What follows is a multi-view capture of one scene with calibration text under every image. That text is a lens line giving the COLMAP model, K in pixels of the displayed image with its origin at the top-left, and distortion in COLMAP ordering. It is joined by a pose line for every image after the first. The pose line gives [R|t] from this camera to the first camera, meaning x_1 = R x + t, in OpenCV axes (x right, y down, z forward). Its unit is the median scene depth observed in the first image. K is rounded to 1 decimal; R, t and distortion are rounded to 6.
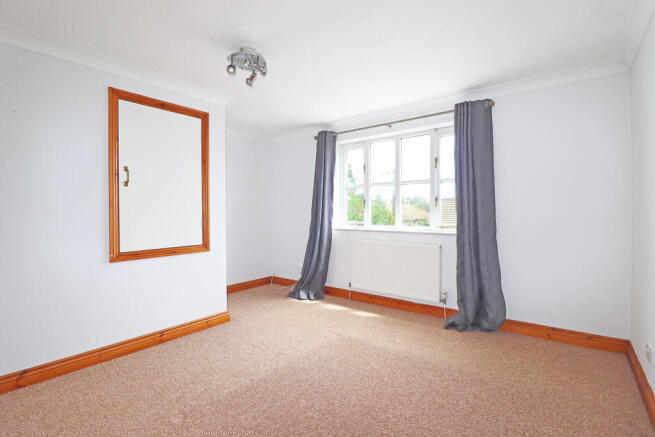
lens RADIAL K [[304.3, 0, 326.2], [0, 304.3, 211.3], [0, 0, 1]] dist [-0.025785, 0.000128]
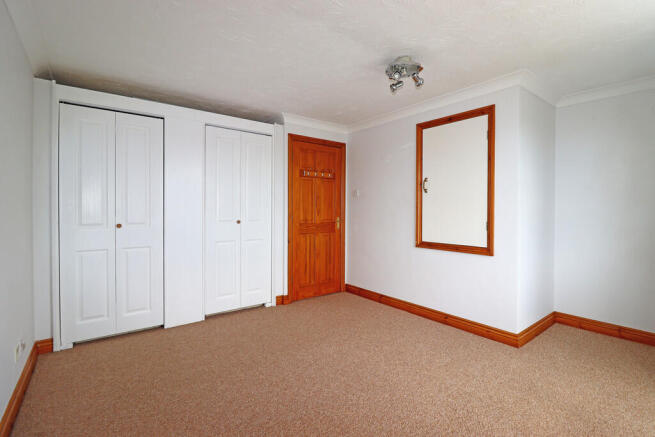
lens RADIAL K [[304.3, 0, 326.2], [0, 304.3, 211.3], [0, 0, 1]] dist [-0.025785, 0.000128]
pose [[-0.251834, 0.017052, -0.967620, 0.759161], [-0.000598, 0.999842, 0.017776, -0.024451], [0.967770, 0.005055, -0.251784, 0.914146]]
